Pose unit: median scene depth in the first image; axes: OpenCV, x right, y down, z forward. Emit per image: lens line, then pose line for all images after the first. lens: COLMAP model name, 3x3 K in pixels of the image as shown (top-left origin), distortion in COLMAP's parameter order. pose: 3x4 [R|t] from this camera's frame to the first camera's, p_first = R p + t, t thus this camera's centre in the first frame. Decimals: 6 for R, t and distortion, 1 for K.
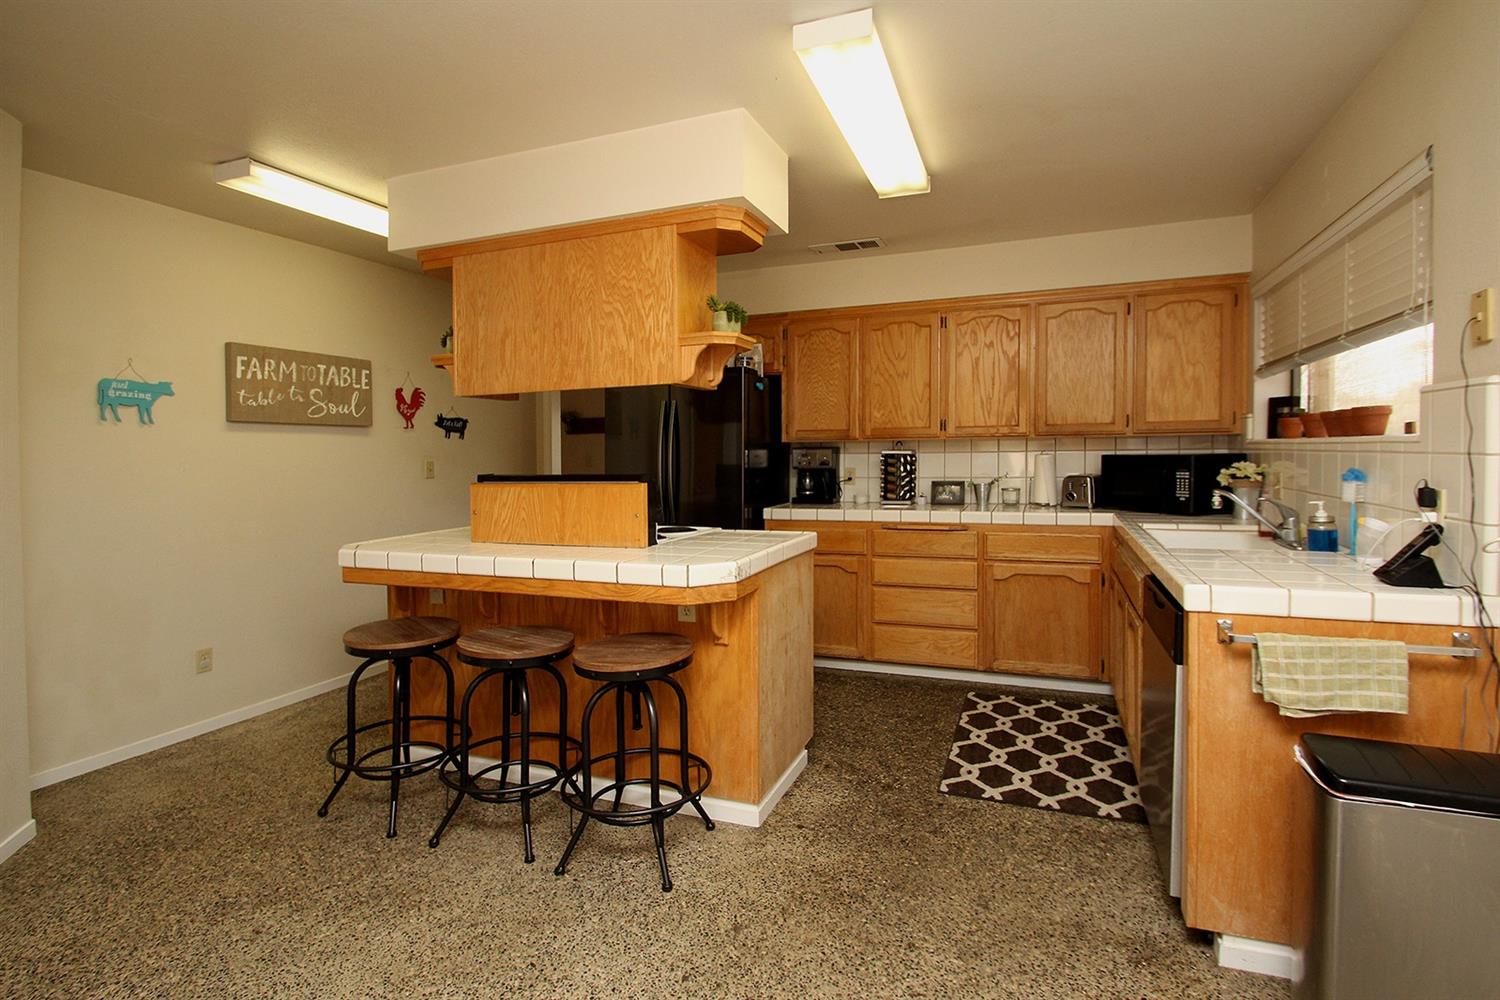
lens RADIAL K [[705.6, 0, 784.9], [0, 705.6, 465.0], [0, 0, 1]] dist [0.000132, 0.000163]
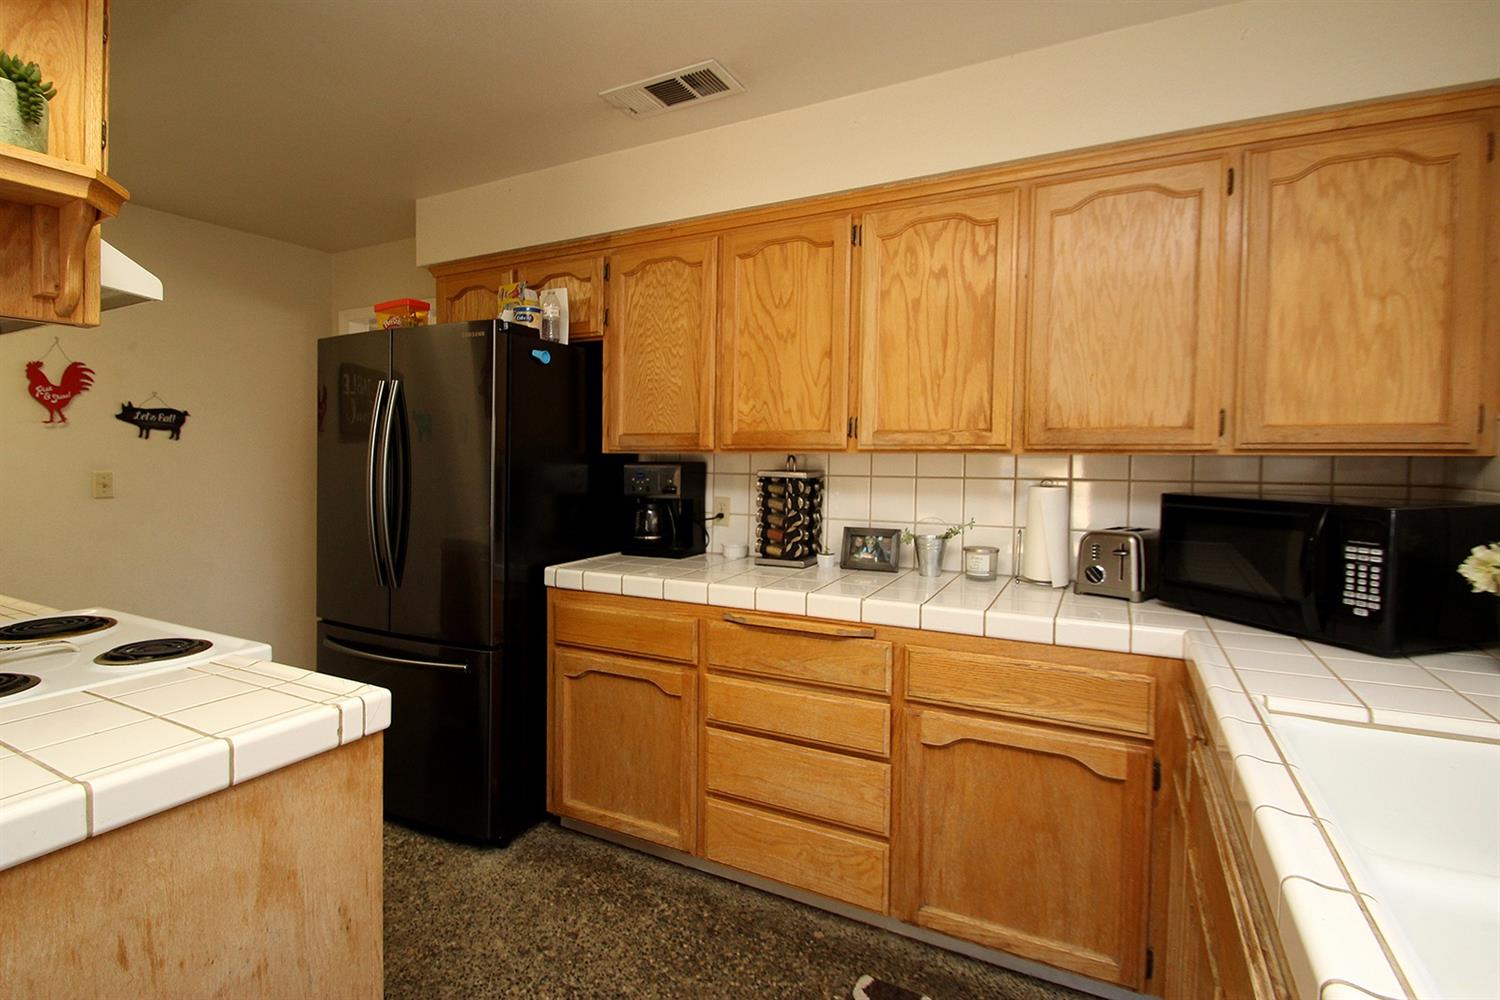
lens RADIAL K [[713.2, 0, 750.7], [0, 713.2, 476.5], [0, 0, 1]] dist [0.013401, -0.022353]
pose [[0.993430, 0.020895, -0.112515, 0.217058], [-0.019843, 0.999748, 0.010460, -0.024379], [0.112705, -0.008158, 0.993595, 0.467797]]
